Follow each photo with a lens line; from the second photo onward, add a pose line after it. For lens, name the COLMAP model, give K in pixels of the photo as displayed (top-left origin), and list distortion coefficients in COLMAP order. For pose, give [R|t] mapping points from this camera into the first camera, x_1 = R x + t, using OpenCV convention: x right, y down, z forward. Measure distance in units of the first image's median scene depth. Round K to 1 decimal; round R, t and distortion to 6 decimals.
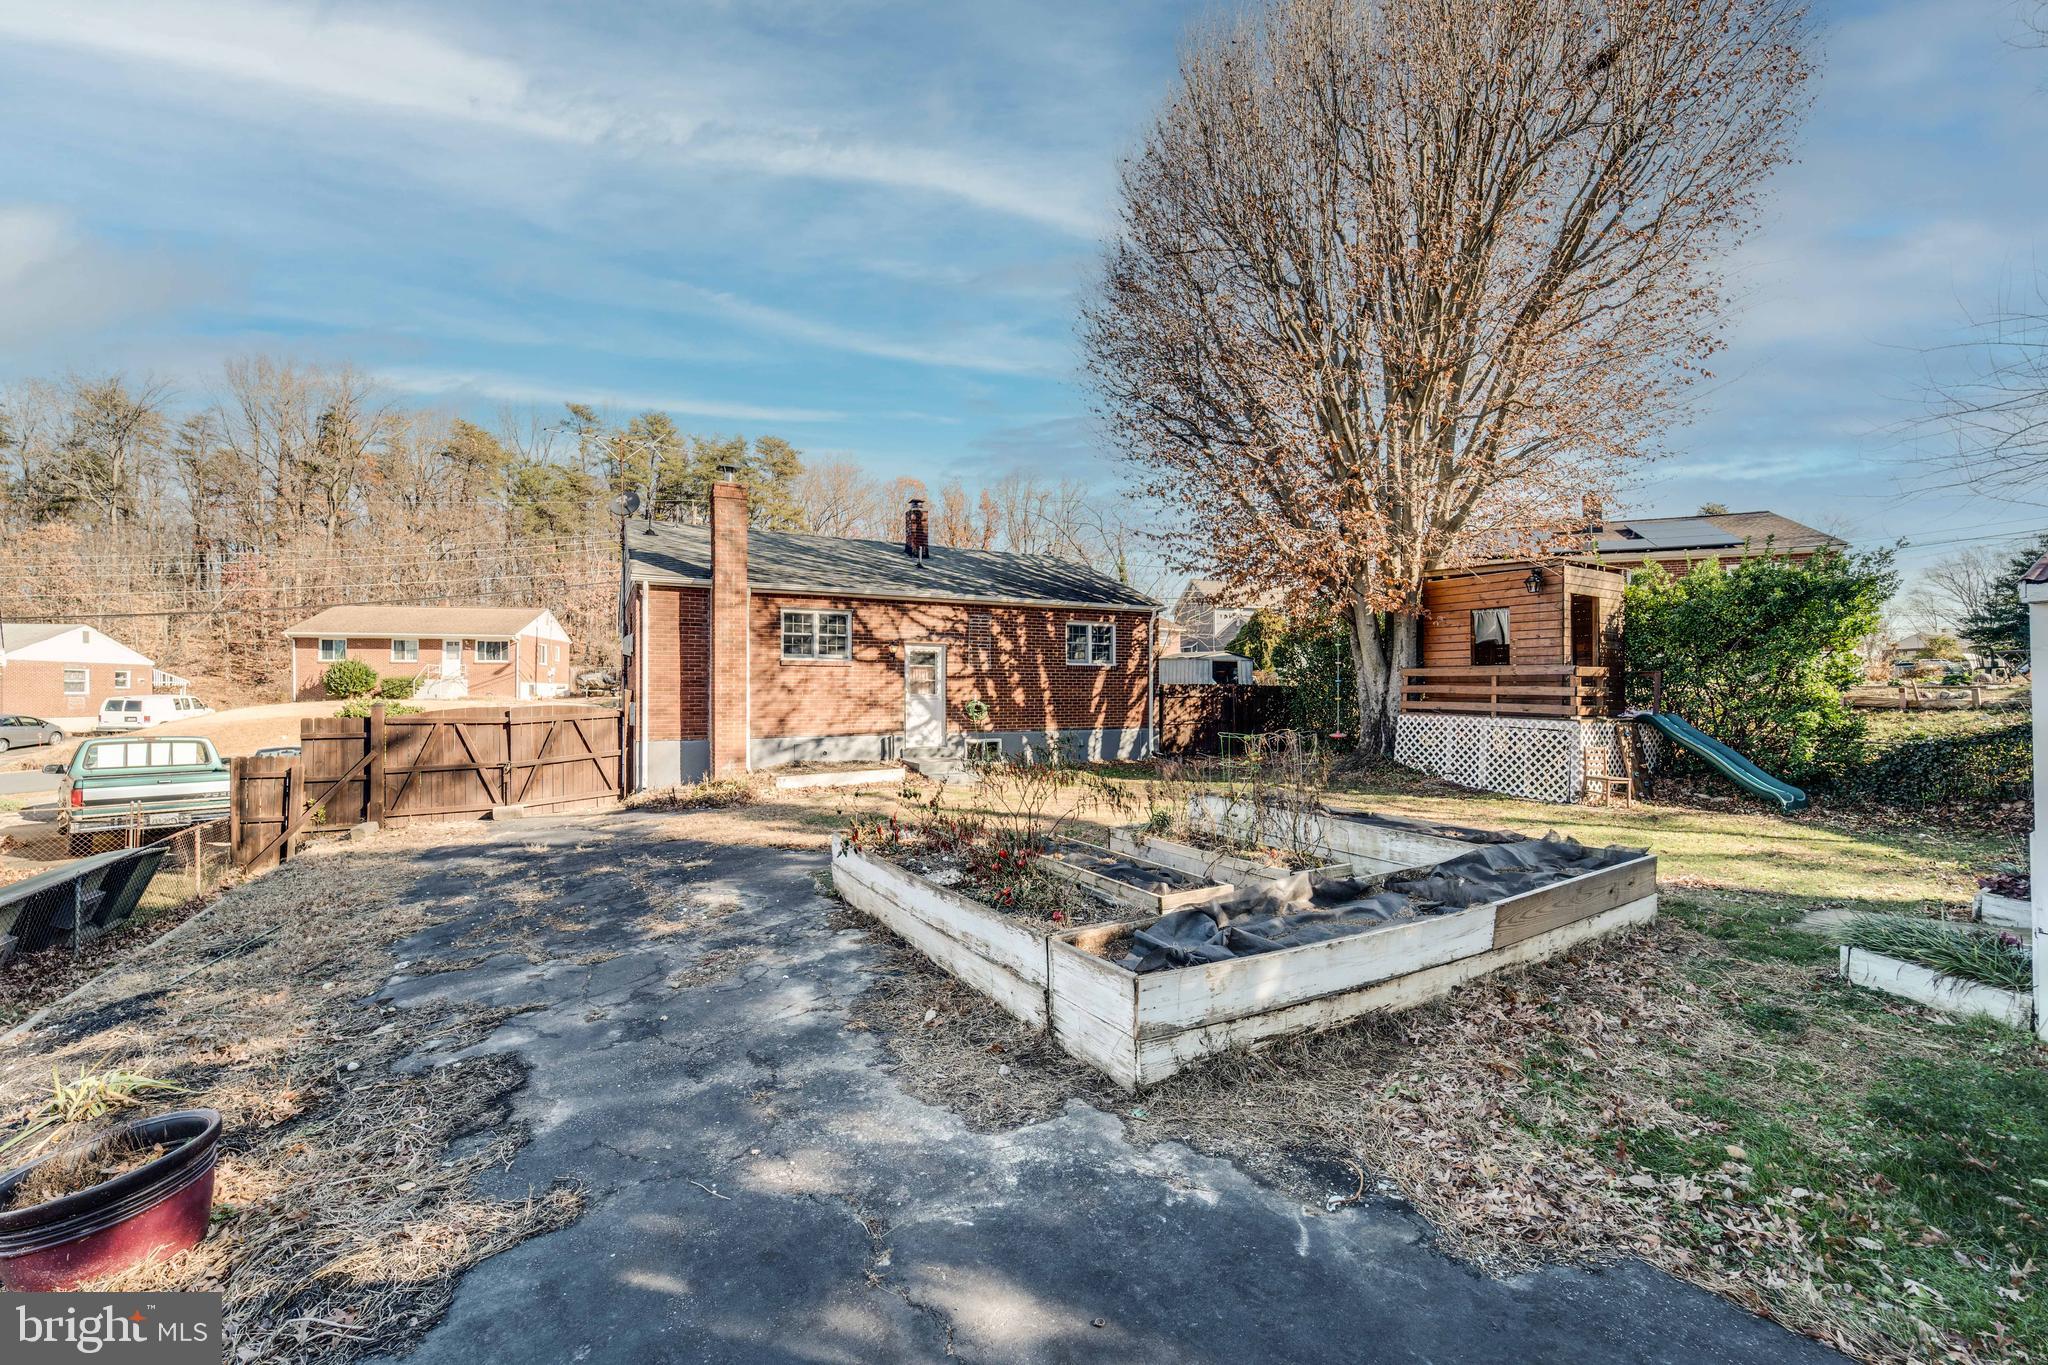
lens RADIAL K [[788.3, 0, 1025.4], [0, 788.3, 692.8], [0, 0, 1]] dist [0.008735, -0.008253]
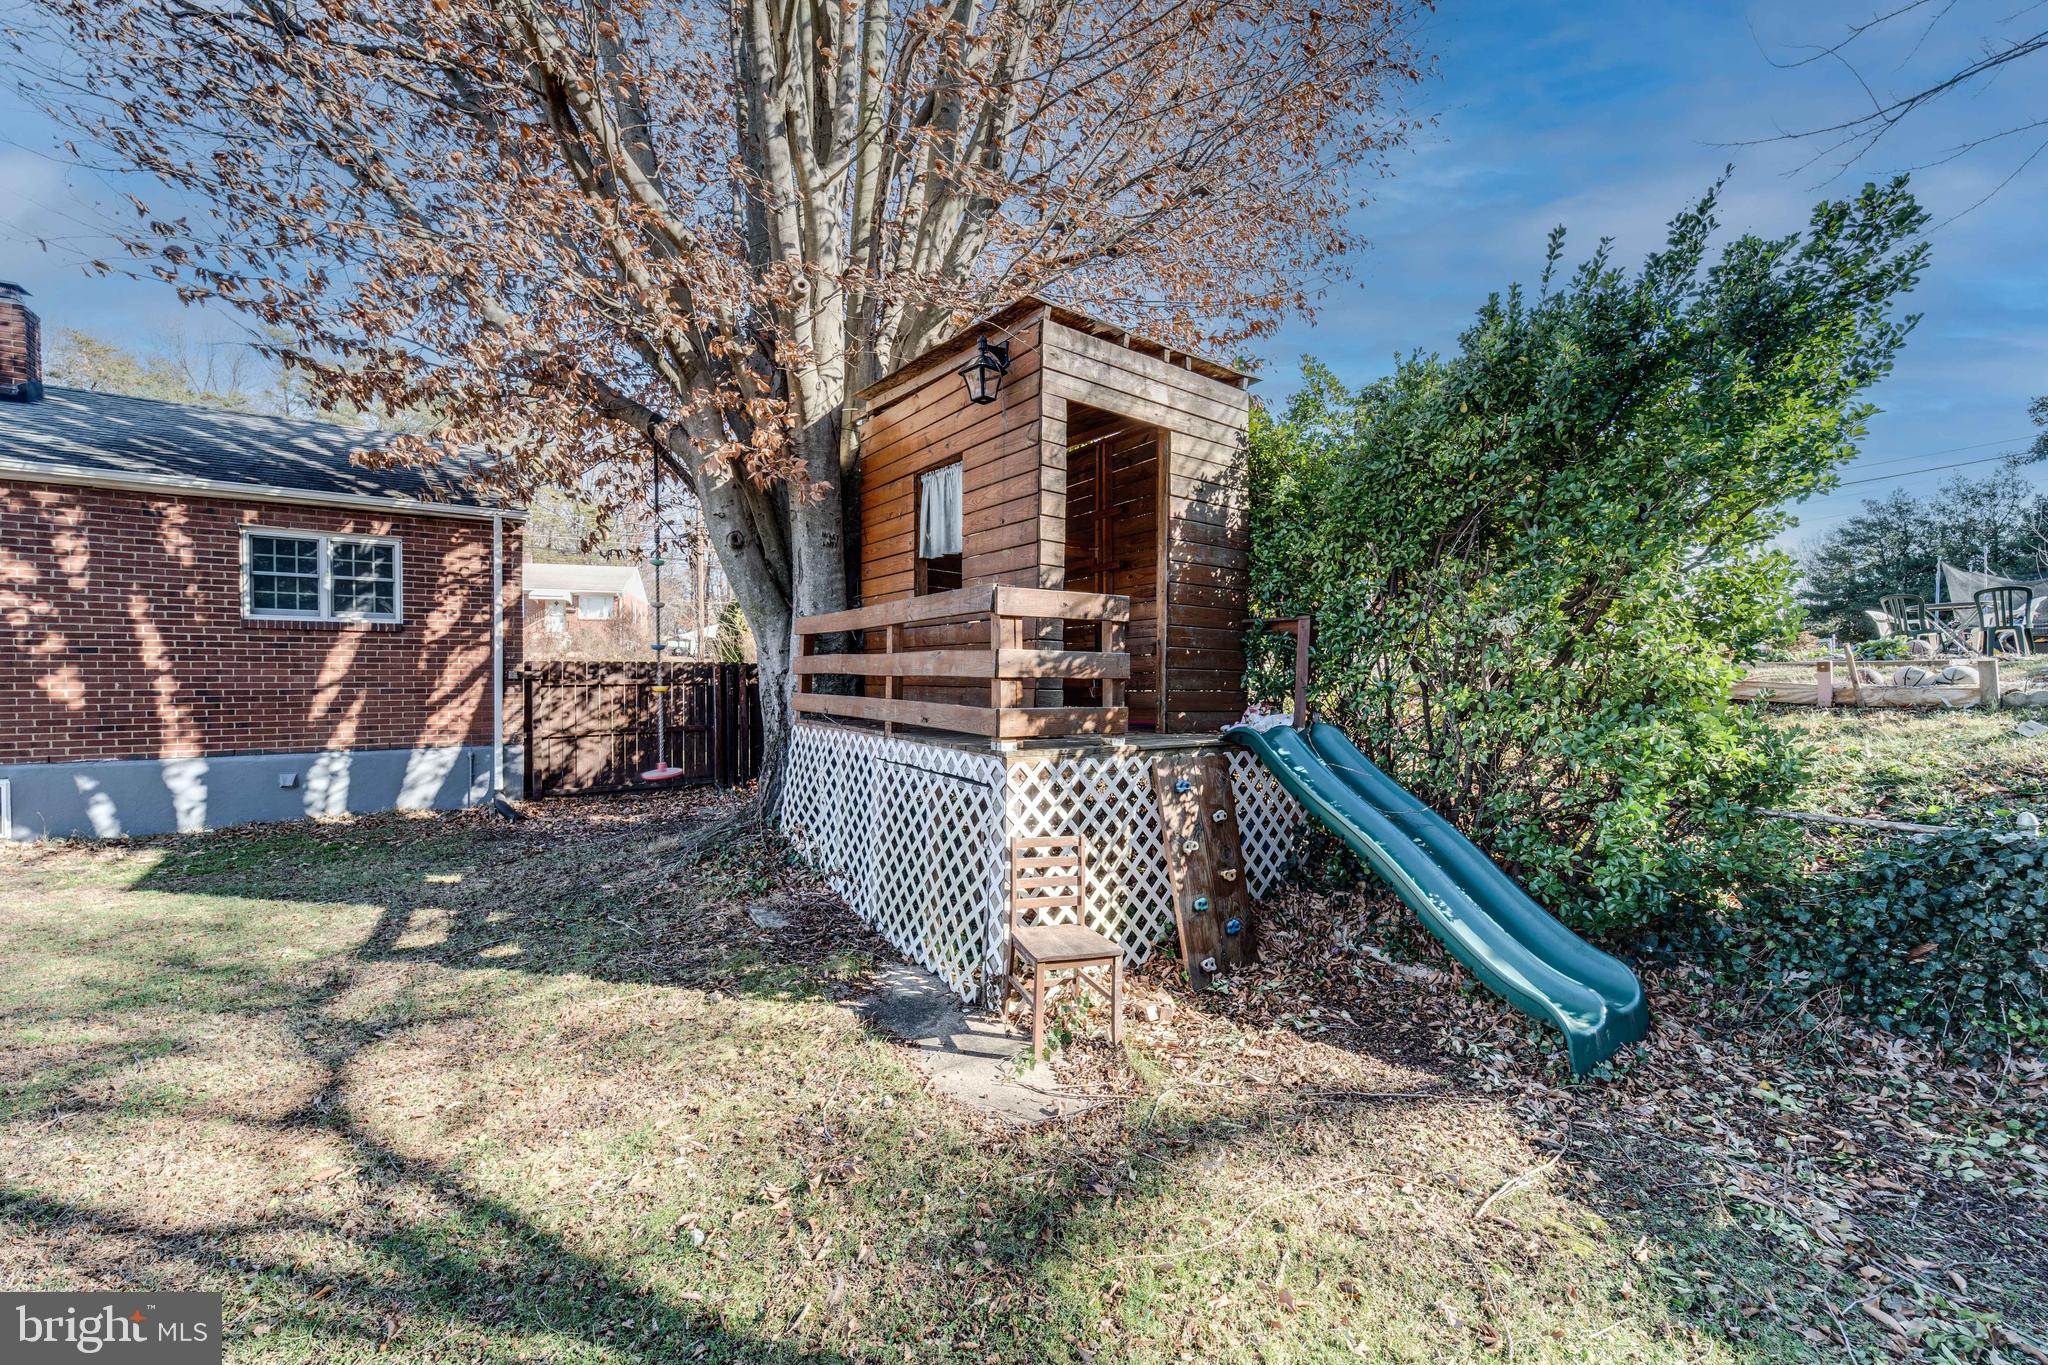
lens RADIAL K [[788.3, 0, 1025.4], [0, 788.3, 692.8], [0, 0, 1]] dist [0.008735, -0.008253]
pose [[0.991392, -0.004090, 0.130867, 0.473963], [0.002519, 0.999923, 0.012165, 0.004303], [-0.130906, -0.011730, 0.991325, 0.484790]]
